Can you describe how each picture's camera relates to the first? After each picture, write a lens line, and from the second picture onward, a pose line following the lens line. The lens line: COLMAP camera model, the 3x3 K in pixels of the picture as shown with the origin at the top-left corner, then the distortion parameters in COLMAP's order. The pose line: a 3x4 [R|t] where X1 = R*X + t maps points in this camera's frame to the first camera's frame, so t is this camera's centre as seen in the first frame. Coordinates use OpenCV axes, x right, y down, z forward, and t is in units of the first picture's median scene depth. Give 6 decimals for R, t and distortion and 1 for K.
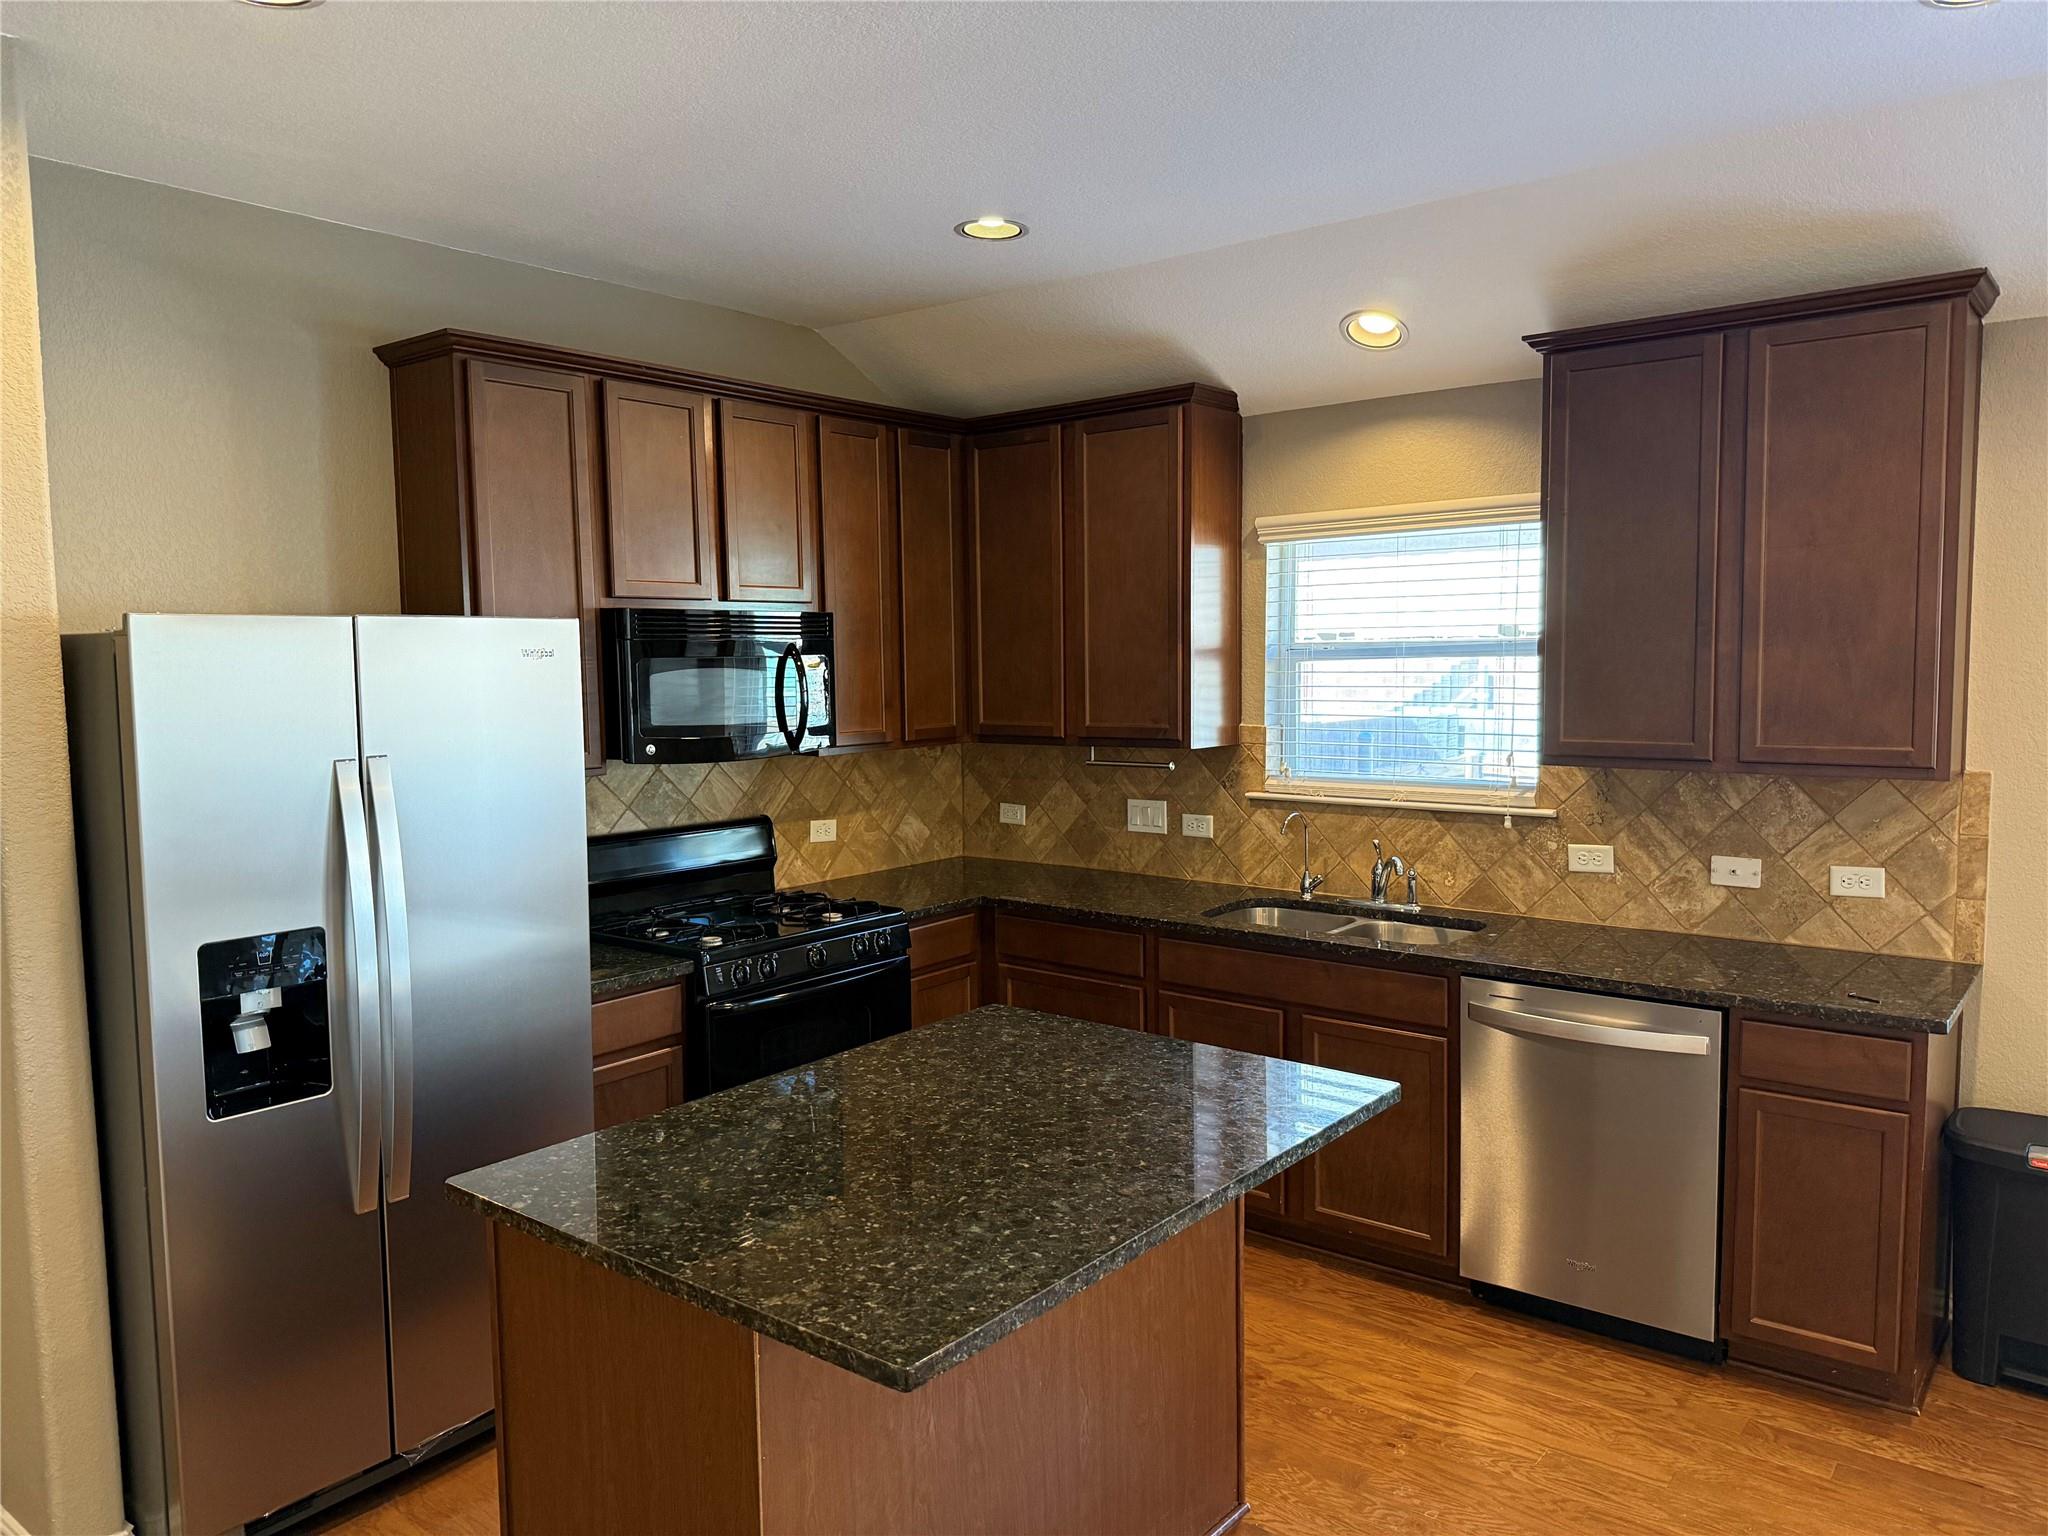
lens RADIAL K [[1428.6, 0, 1024.0], [0, 1428.6, 768.0], [0, 0, 1]] dist [0.071811, -0.123009]
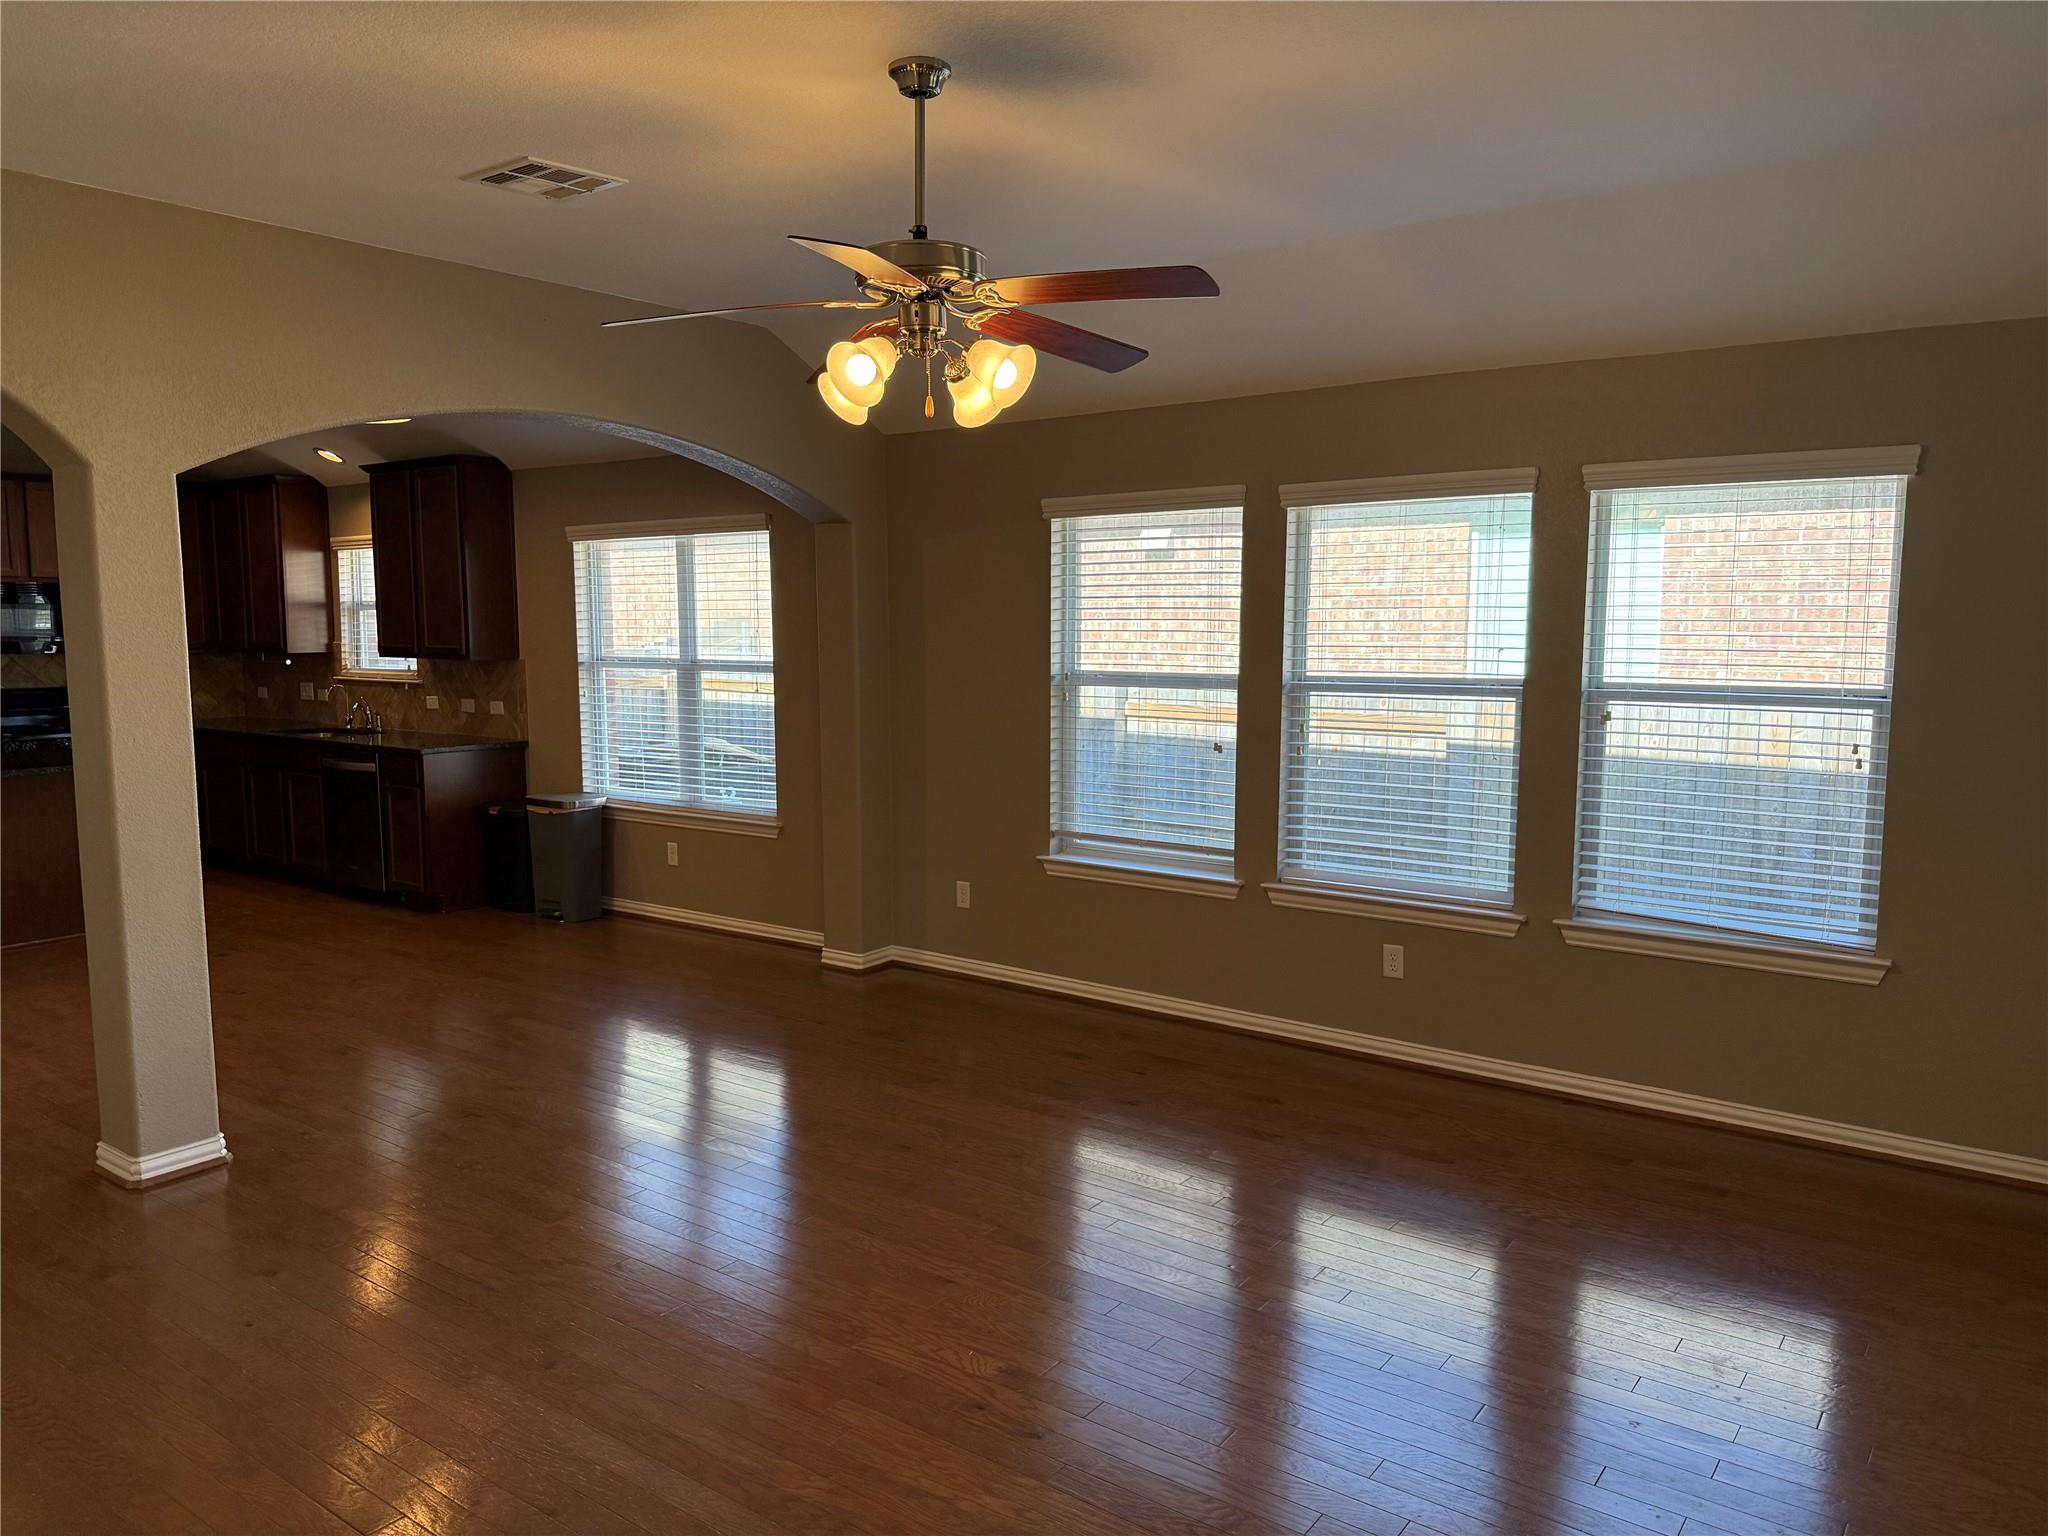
lens RADIAL K [[1428.6, 0, 1024.0], [0, 1428.6, 768.0], [0, 0, 1]] dist [0.071811, -0.123009]
pose [[0.998923, 0.006894, 0.045881, 1.154235], [-0.008081, 0.999636, 0.025736, 0.095721], [-0.045687, -0.026079, 0.998615, -1.178874]]
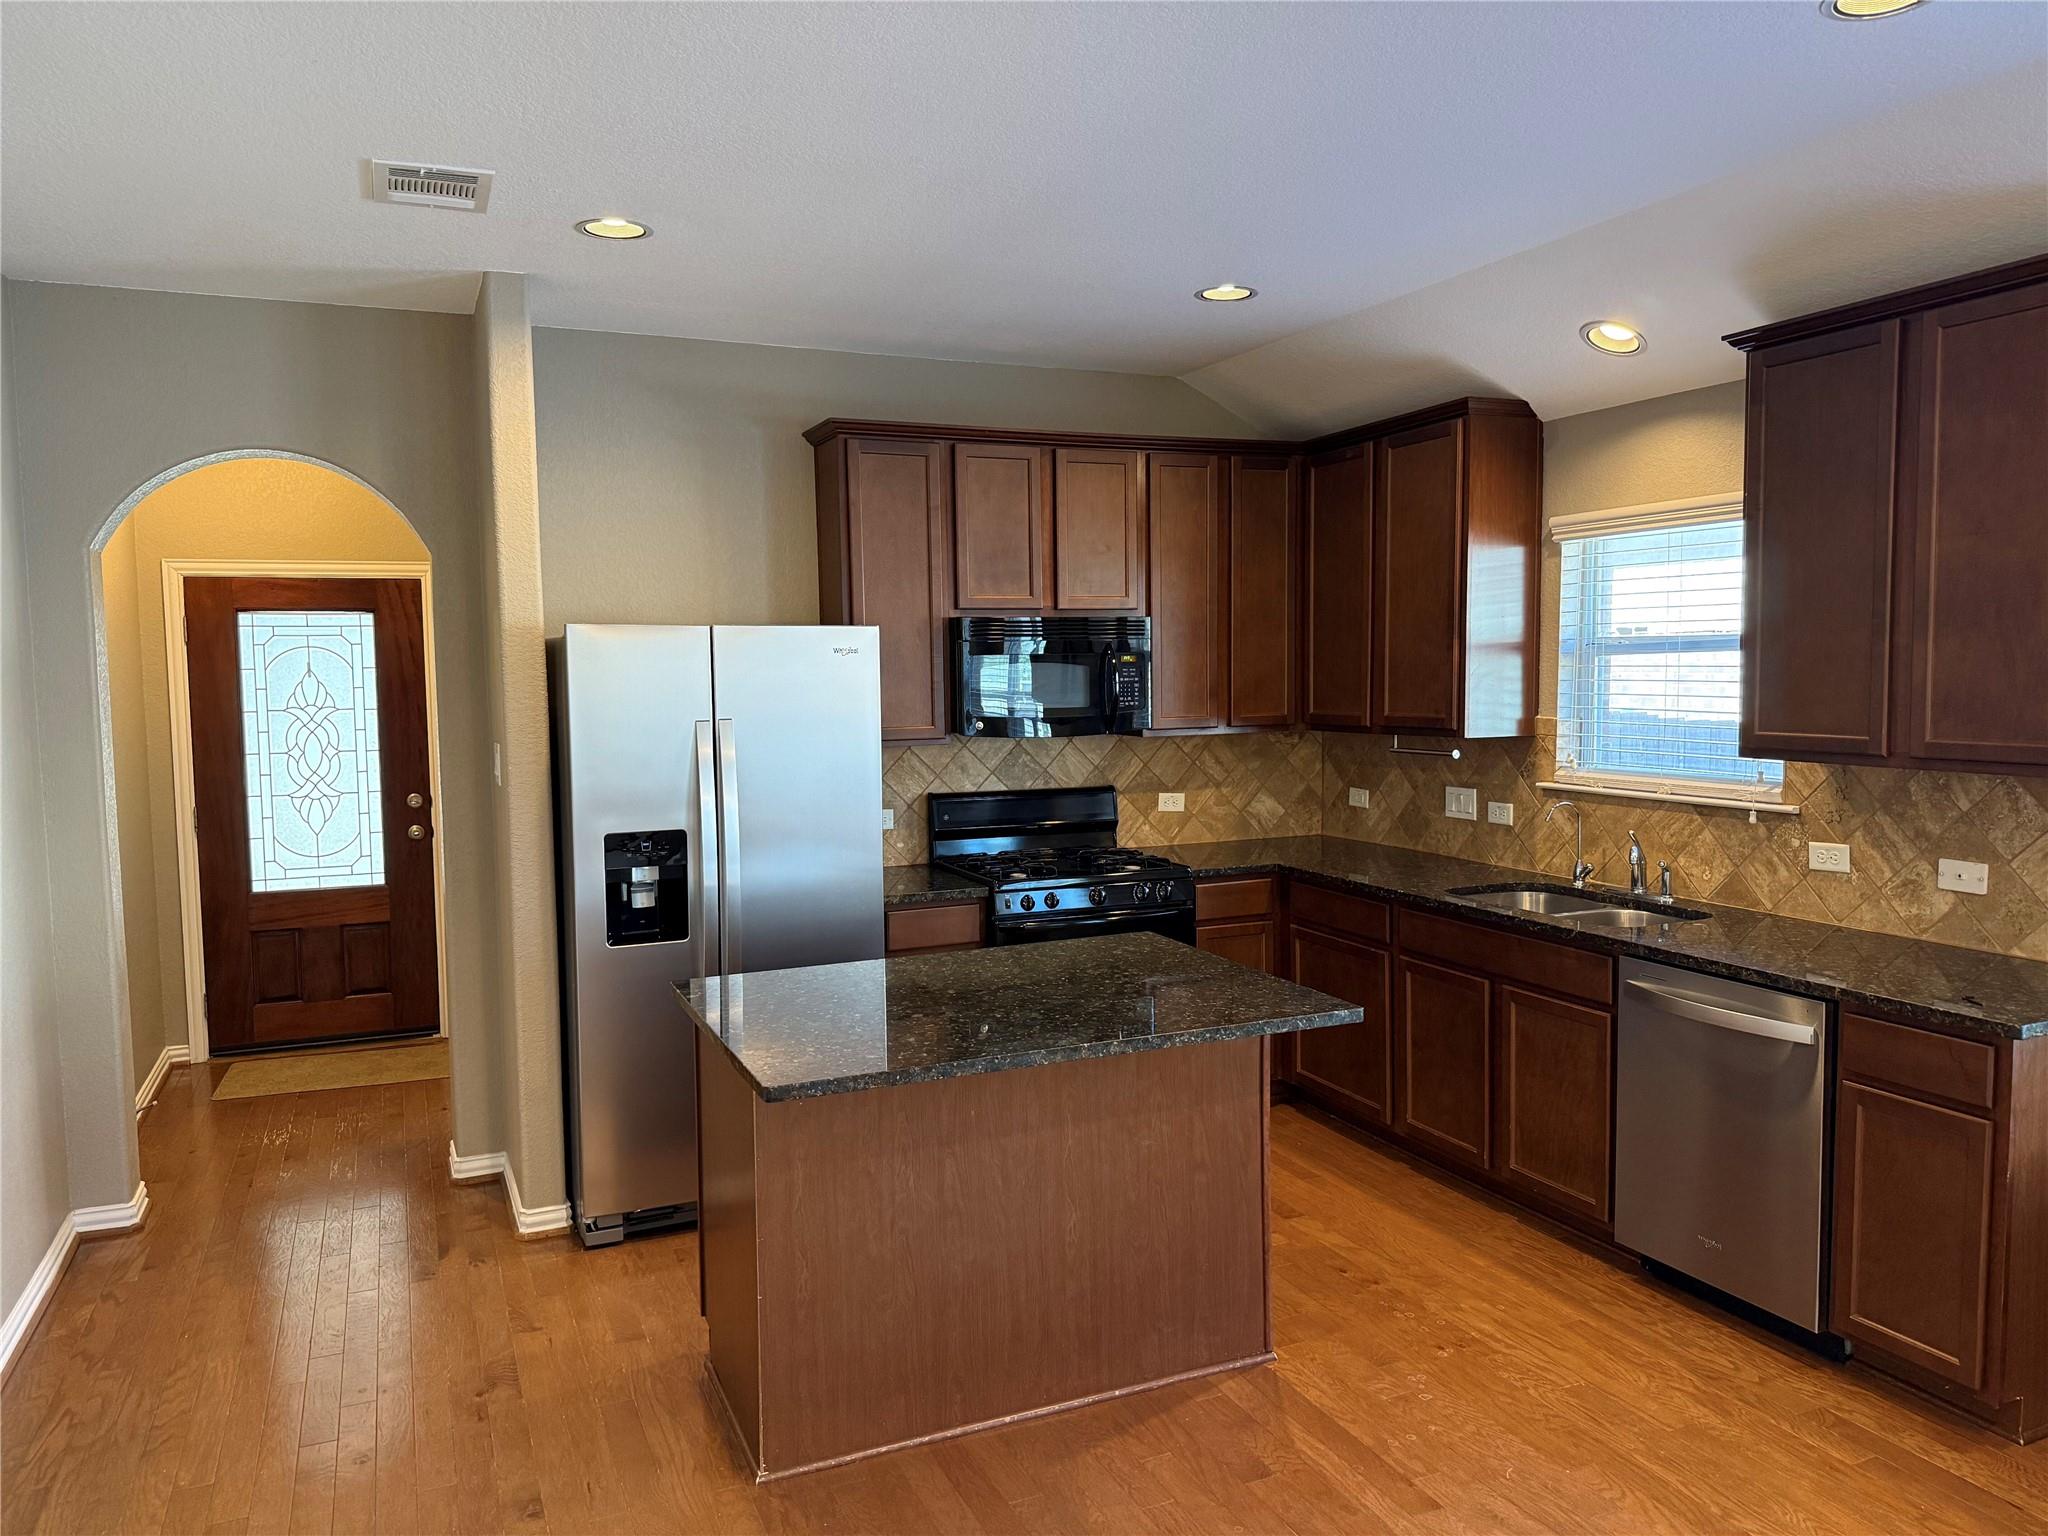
lens RADIAL K [[1428.6, 0, 1024.0], [0, 1428.6, 768.0], [0, 0, 1]] dist [0.071811, -0.123009]
pose [[0.885633, 0.033809, -0.463154, 0.351659], [-0.034846, 0.999373, 0.006319, 0.014872], [0.463077, 0.010543, 0.886255, -0.116209]]
